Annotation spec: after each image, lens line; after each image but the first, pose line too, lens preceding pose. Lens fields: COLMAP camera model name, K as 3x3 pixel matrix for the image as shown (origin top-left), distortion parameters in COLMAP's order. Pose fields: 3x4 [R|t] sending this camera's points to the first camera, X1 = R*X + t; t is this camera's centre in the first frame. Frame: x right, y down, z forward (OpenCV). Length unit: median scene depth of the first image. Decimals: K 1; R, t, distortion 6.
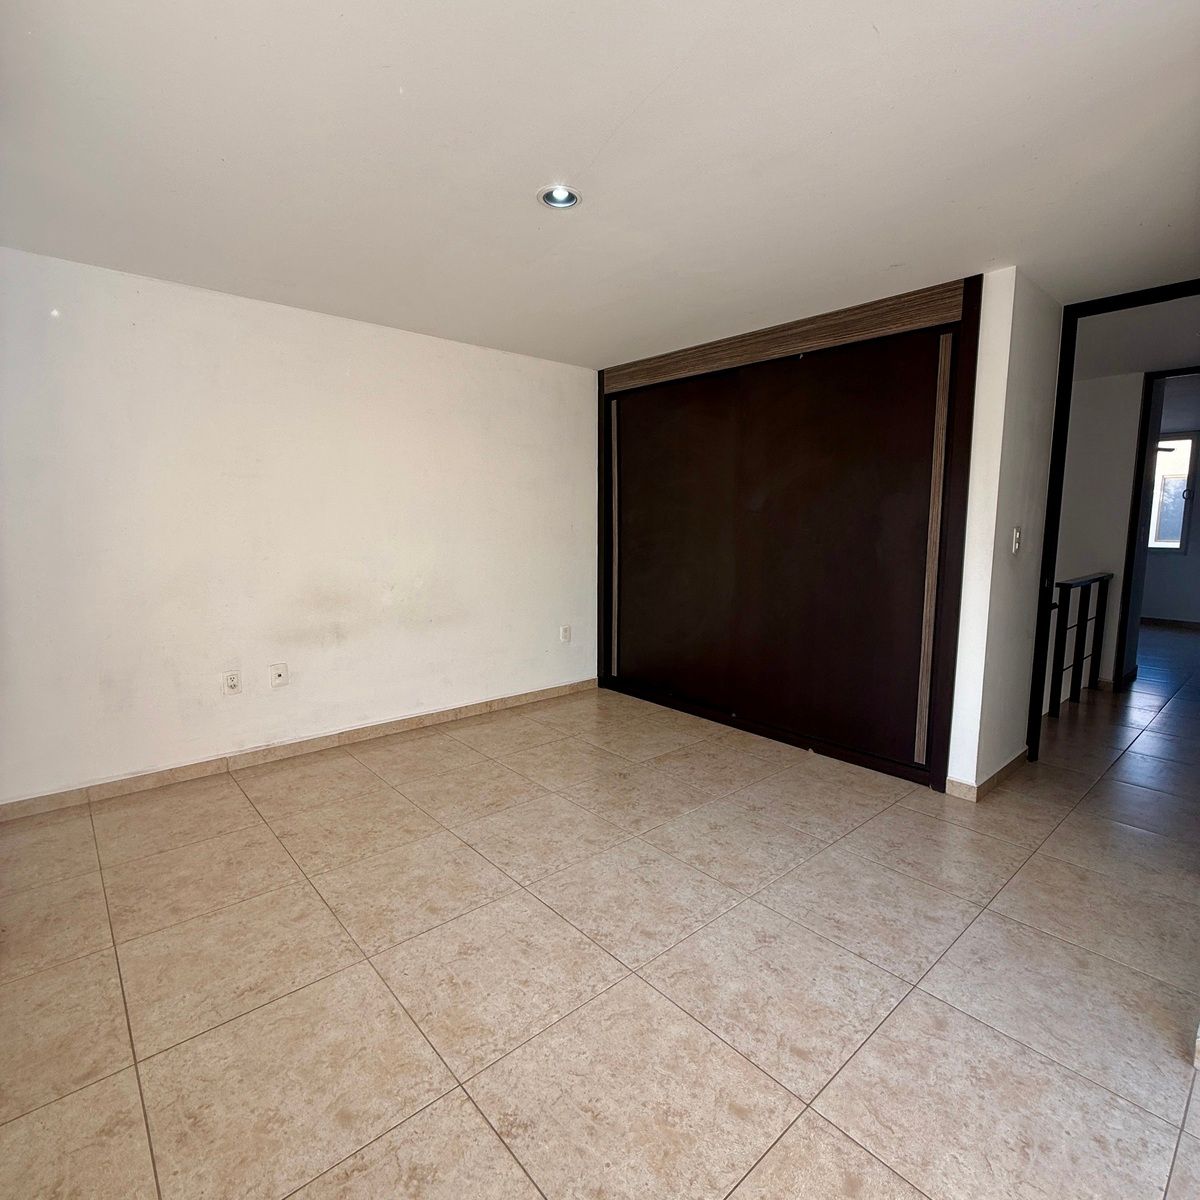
lens RADIAL K [[637.7, 0, 600.0], [0, 637.7, 600.0], [0, 0, 1]] dist [-0.000859, 0.000984]
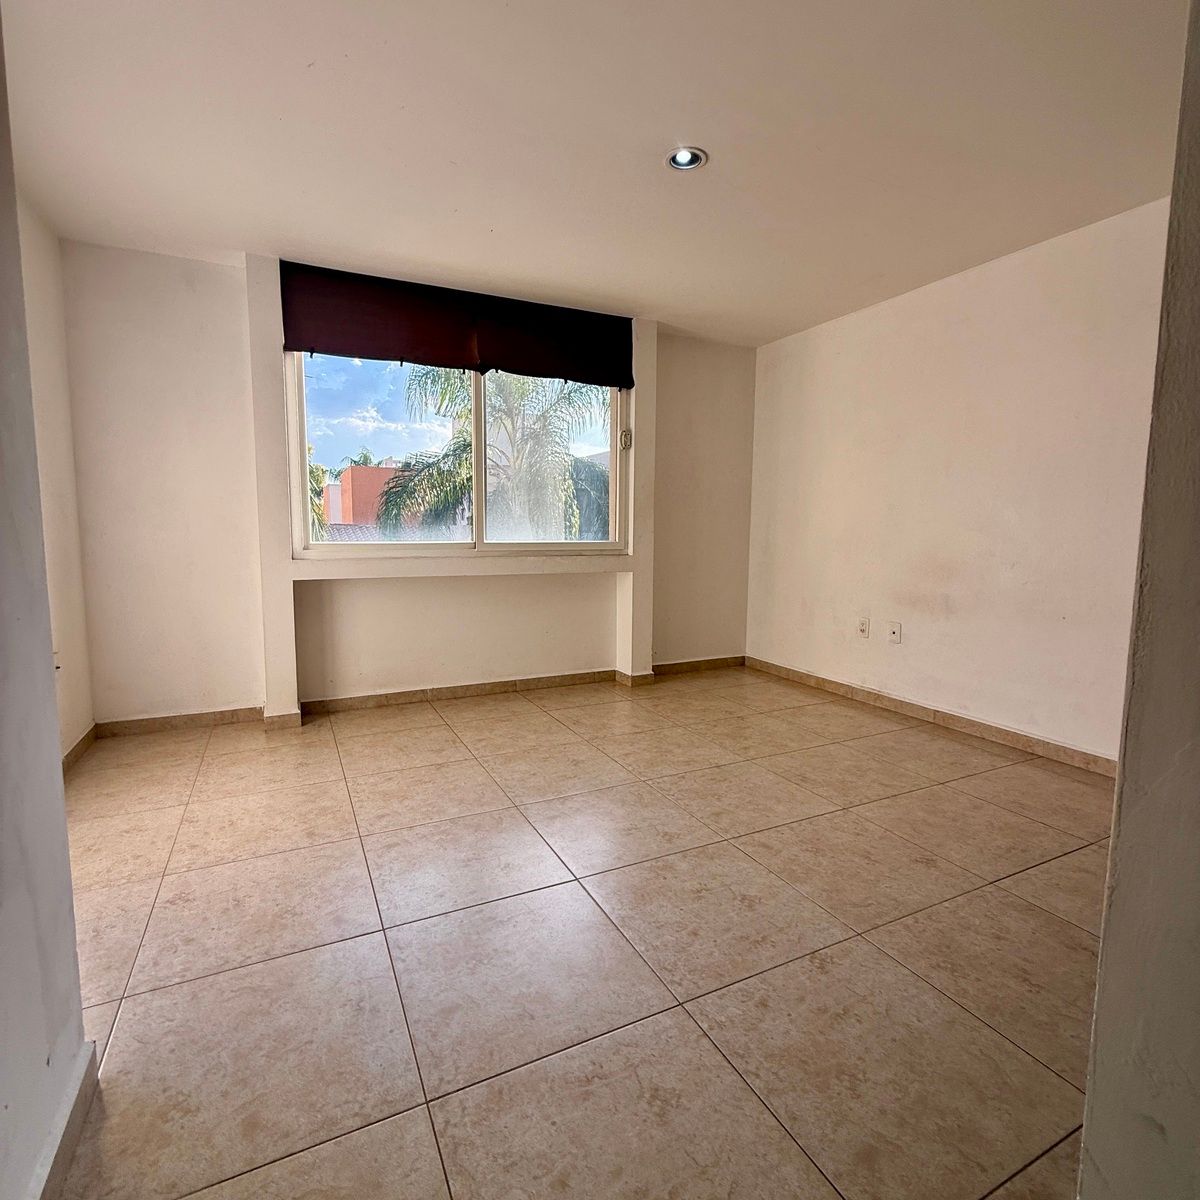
lens RADIAL K [[637.7, 0, 600.0], [0, 637.7, 600.0], [0, 0, 1]] dist [-0.000859, 0.000984]
pose [[-0.257805, 0.101863, -0.960812, 1.083822], [-0.134066, 0.981036, 0.139980, -0.035288], [0.956850, 0.164900, -0.239260, 1.245125]]
